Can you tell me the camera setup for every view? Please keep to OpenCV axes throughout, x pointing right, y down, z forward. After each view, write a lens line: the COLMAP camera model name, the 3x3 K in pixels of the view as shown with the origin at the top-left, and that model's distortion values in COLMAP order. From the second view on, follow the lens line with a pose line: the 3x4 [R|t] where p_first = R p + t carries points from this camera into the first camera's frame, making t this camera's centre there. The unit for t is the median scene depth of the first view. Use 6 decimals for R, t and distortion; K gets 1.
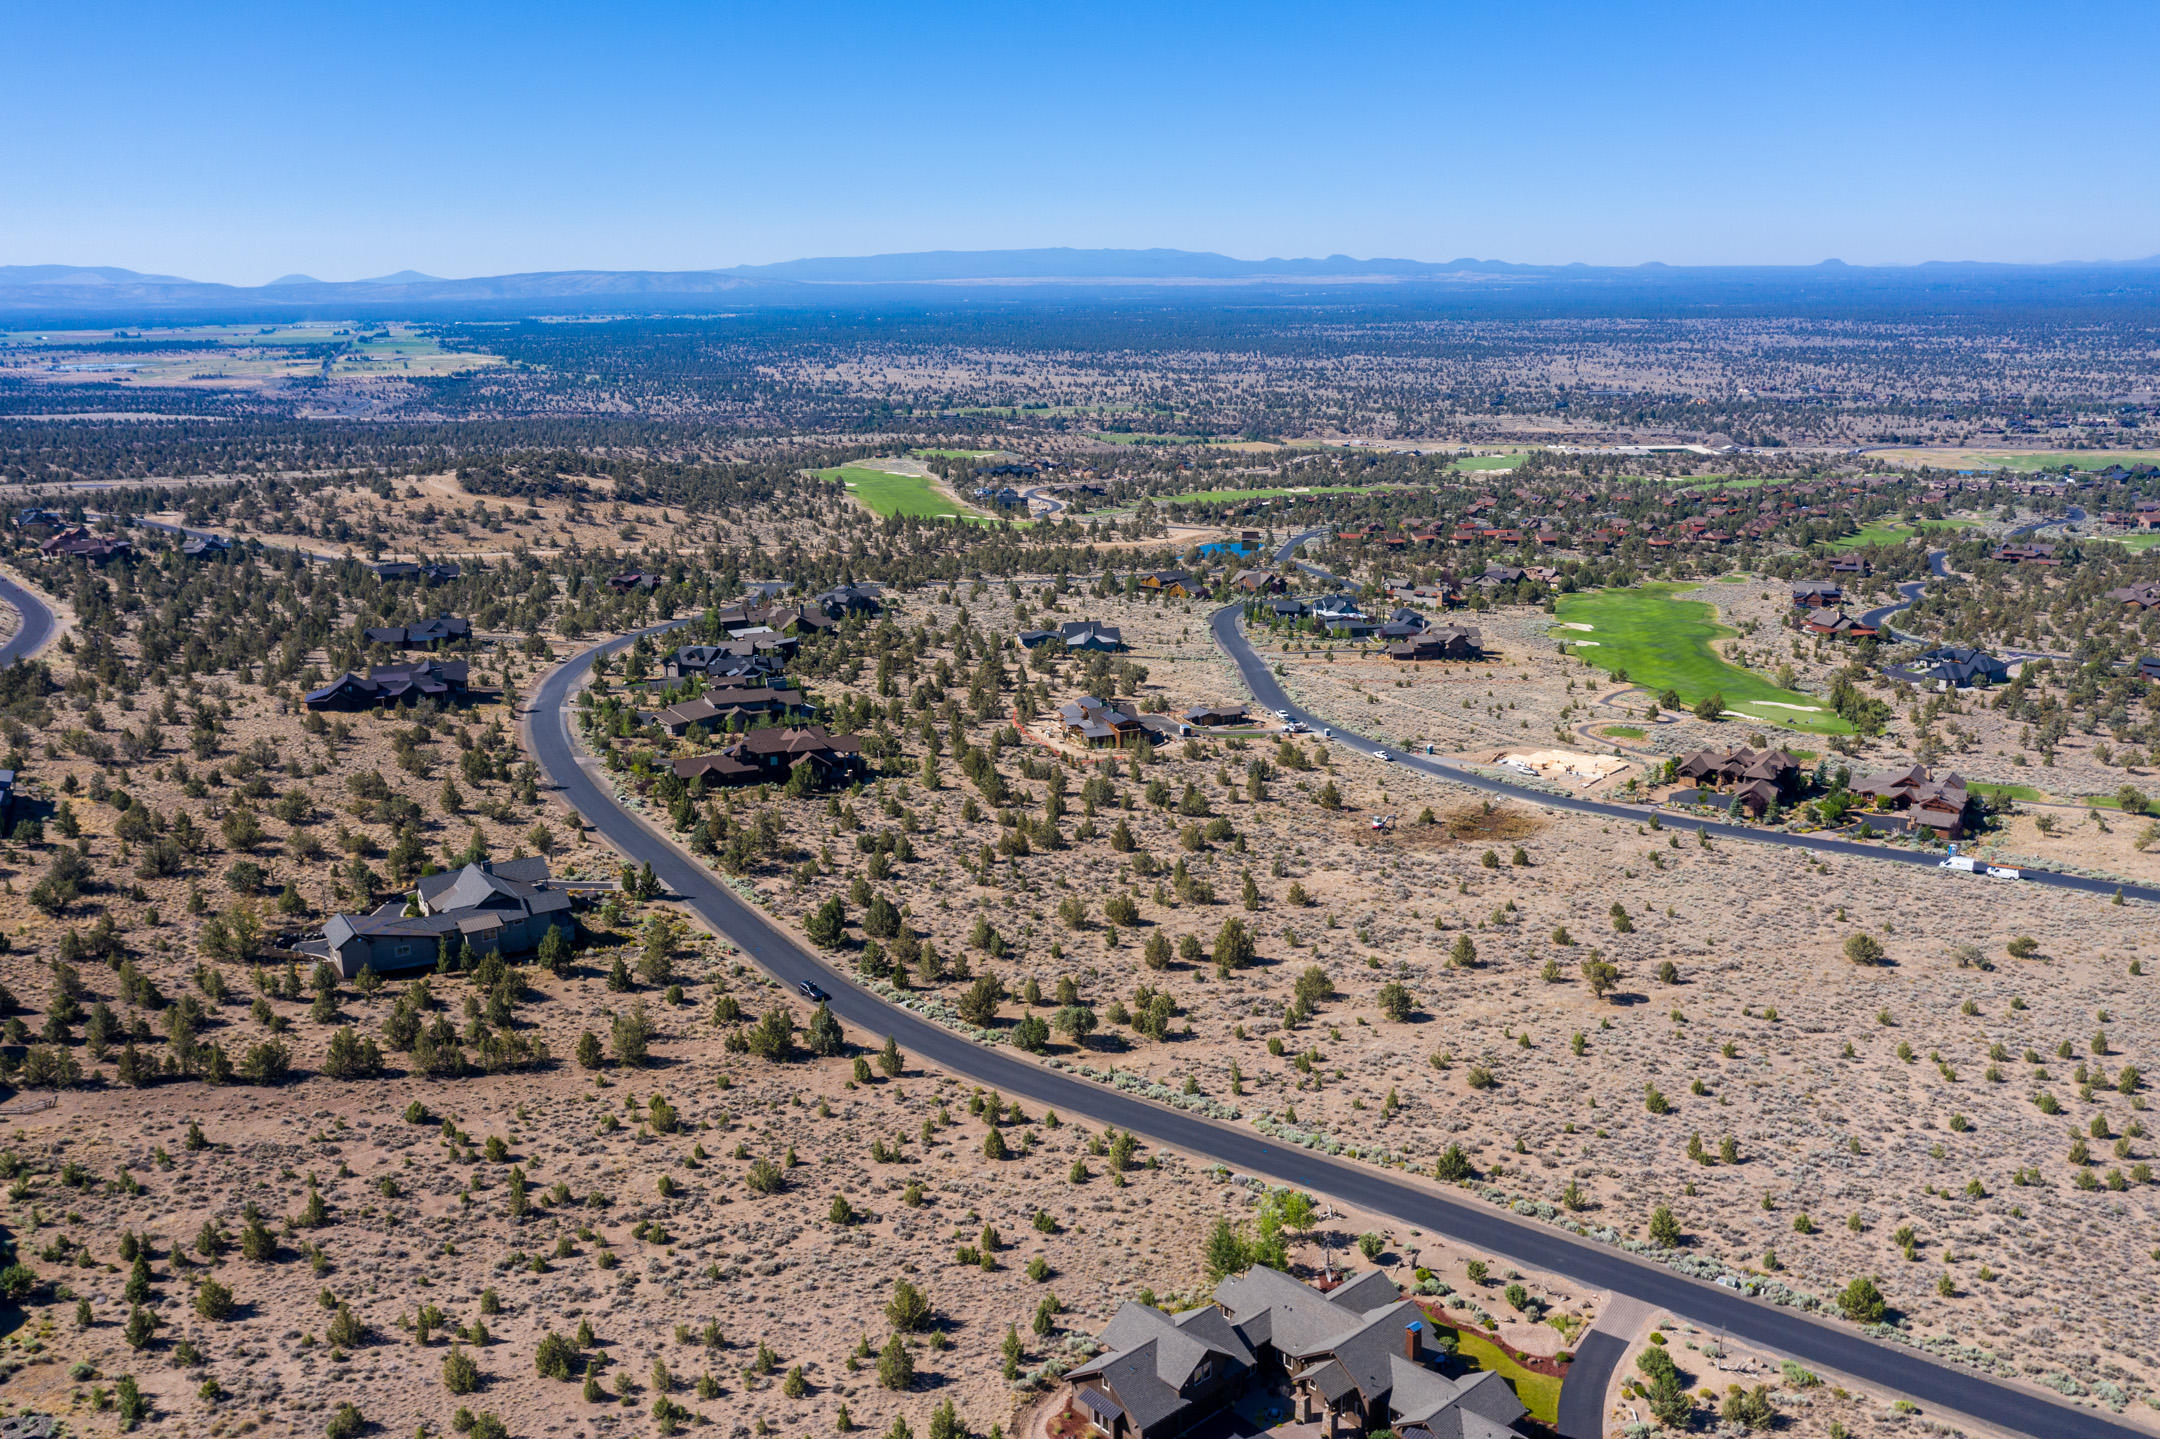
lens RADIAL K [[1727.0, 0, 1072.0], [0, 1727.0, 698.4], [0, 0, 1]] dist [-0.006765, 0.006454]
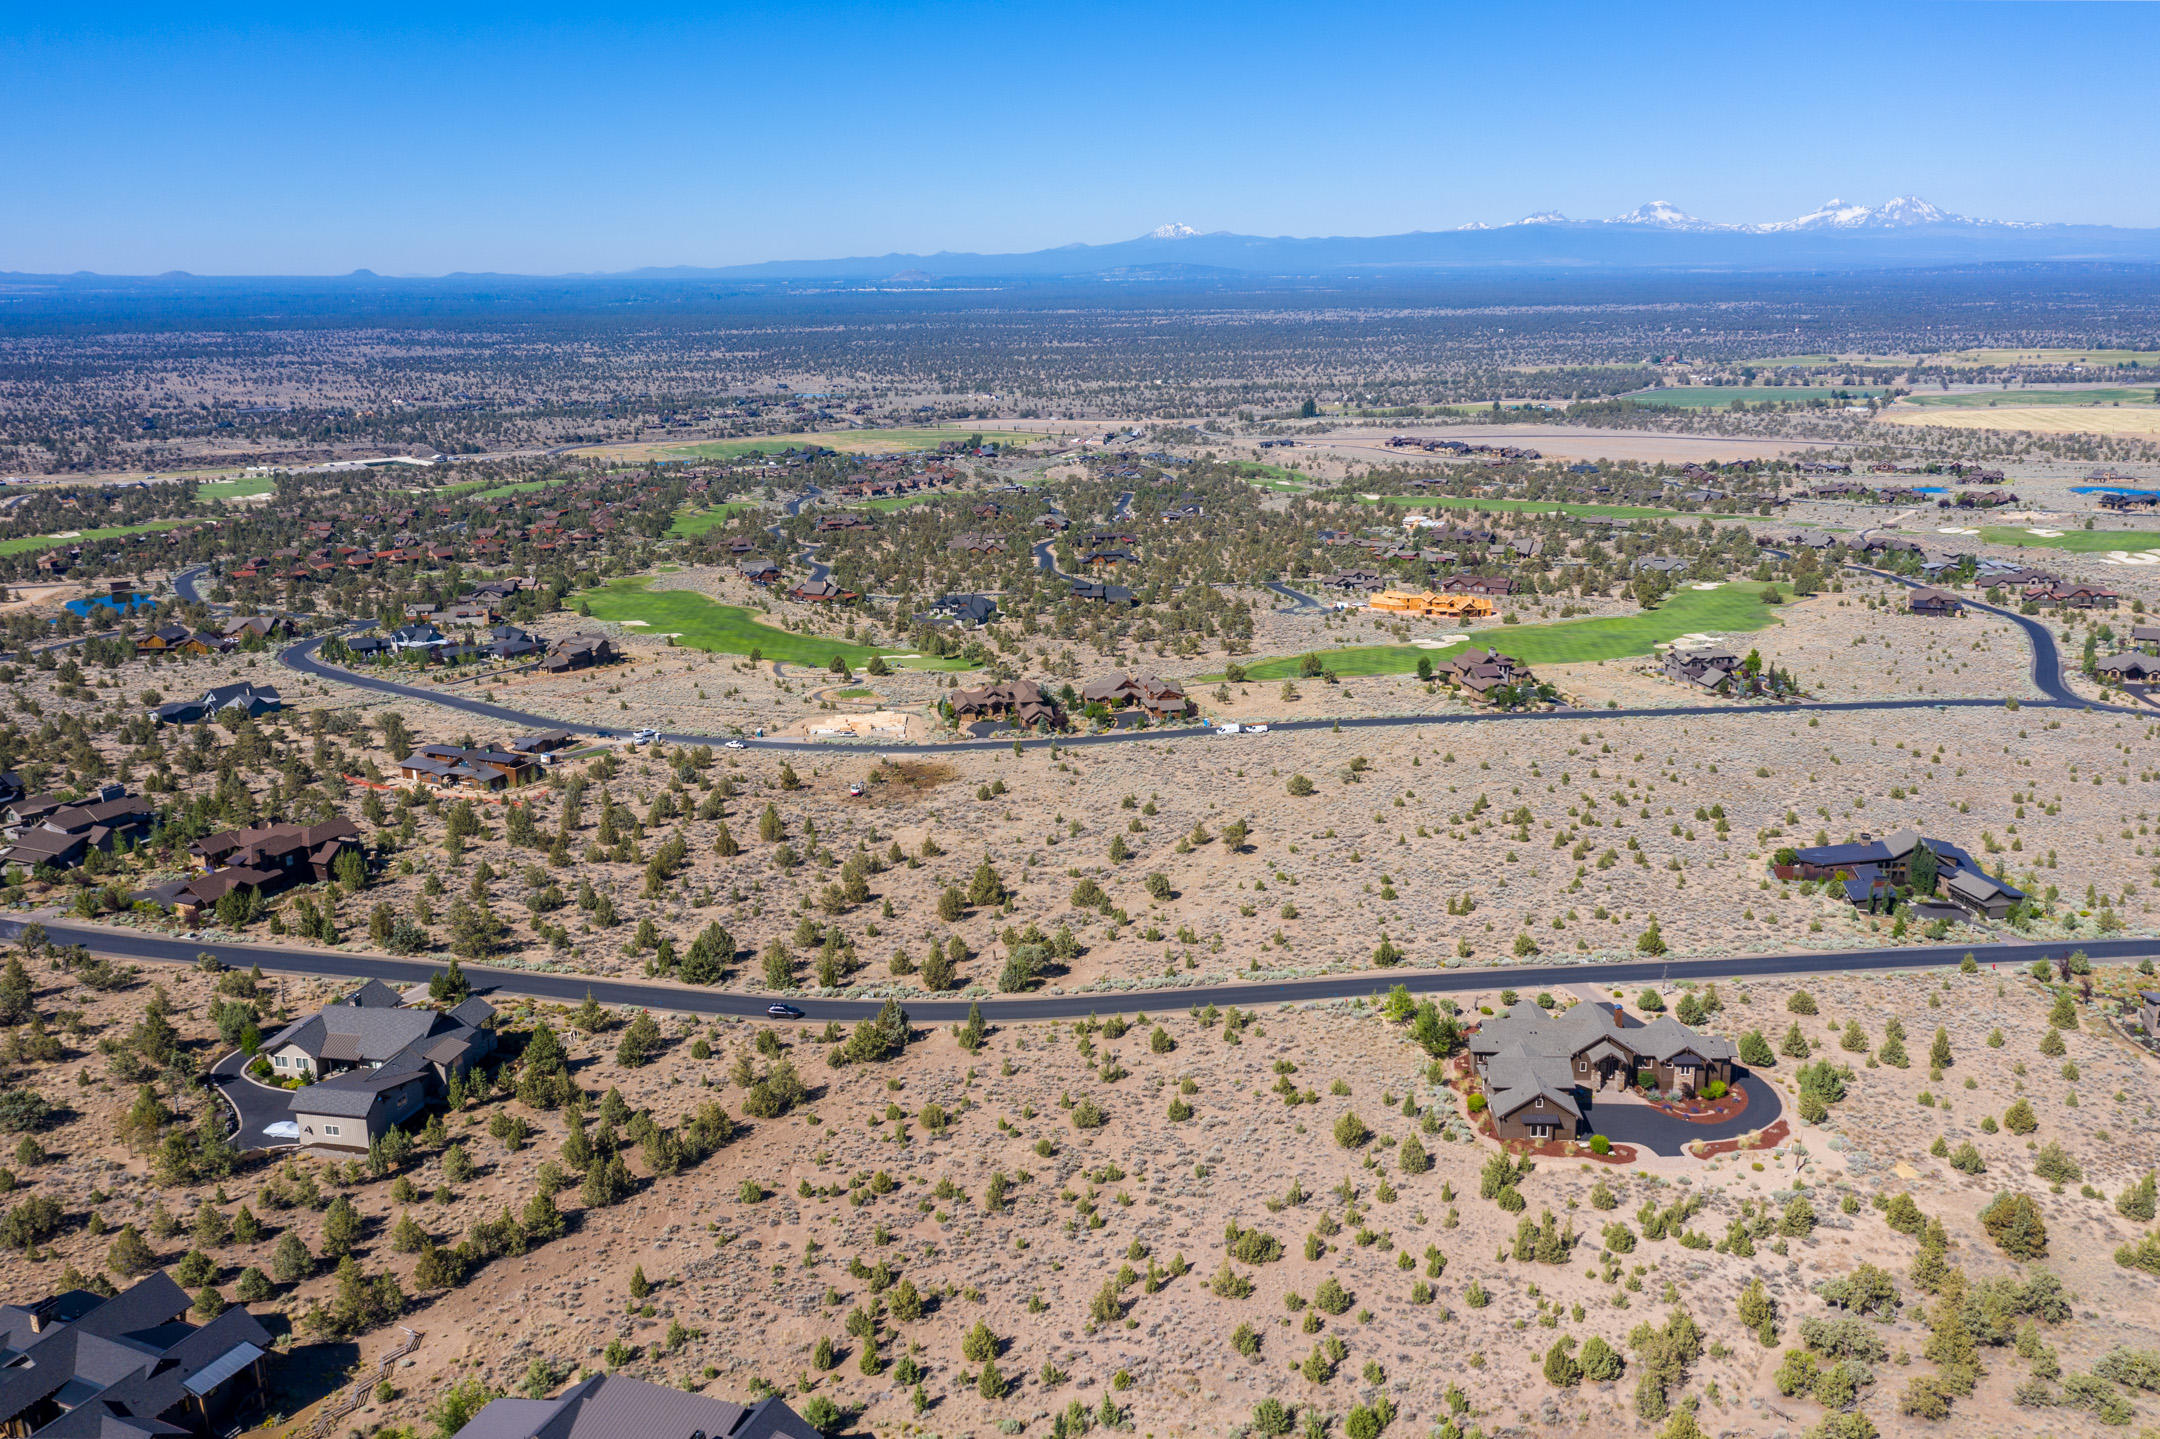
lens RADIAL K [[1727.0, 0, 1068.6], [0, 1727.0, 714.2], [0, 0, 1]] dist [-0.006765, 0.006454]
pose [[0.705529, -0.170065, 0.687973, -0.079060], [0.167884, 0.983255, 0.070890, -0.005245], [-0.688508, 0.065484, 0.722266, 0.015896]]
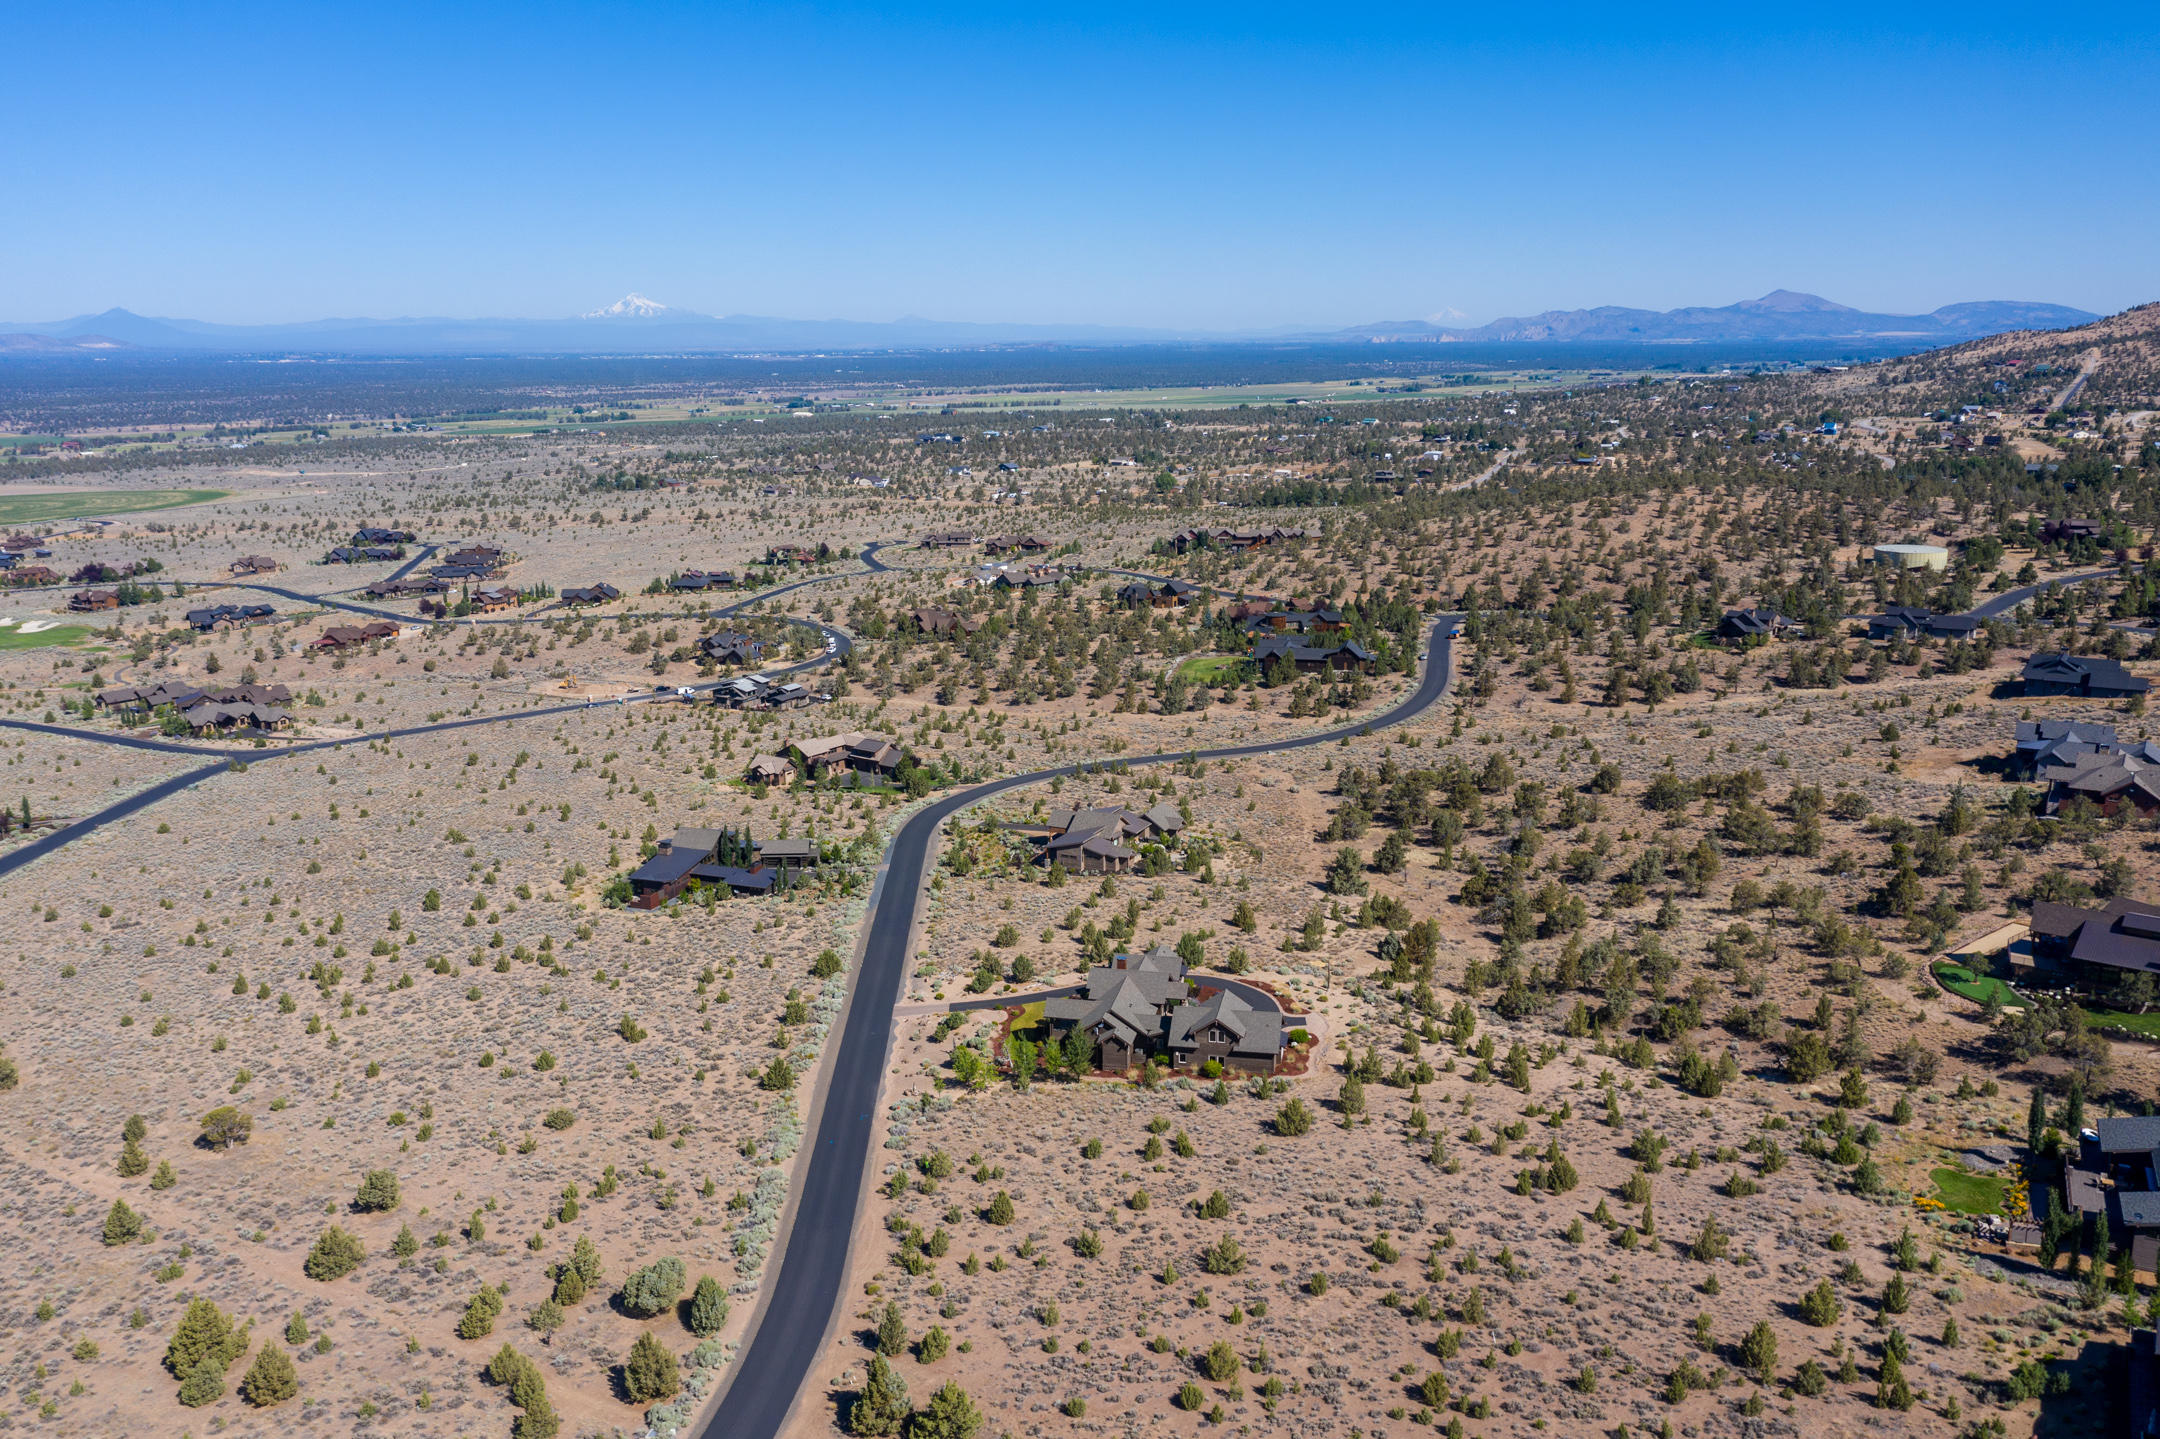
lens RADIAL K [[1727.0, 0, 1077.0], [0, 1727.0, 724.3], [0, 0, 1]] dist [-0.006765, 0.006454]
pose [[-0.605280, -0.153329, 0.781106, -0.069434], [0.198122, 0.921375, 0.334389, -0.026379], [-0.770963, 0.357153, -0.527312, 0.124900]]
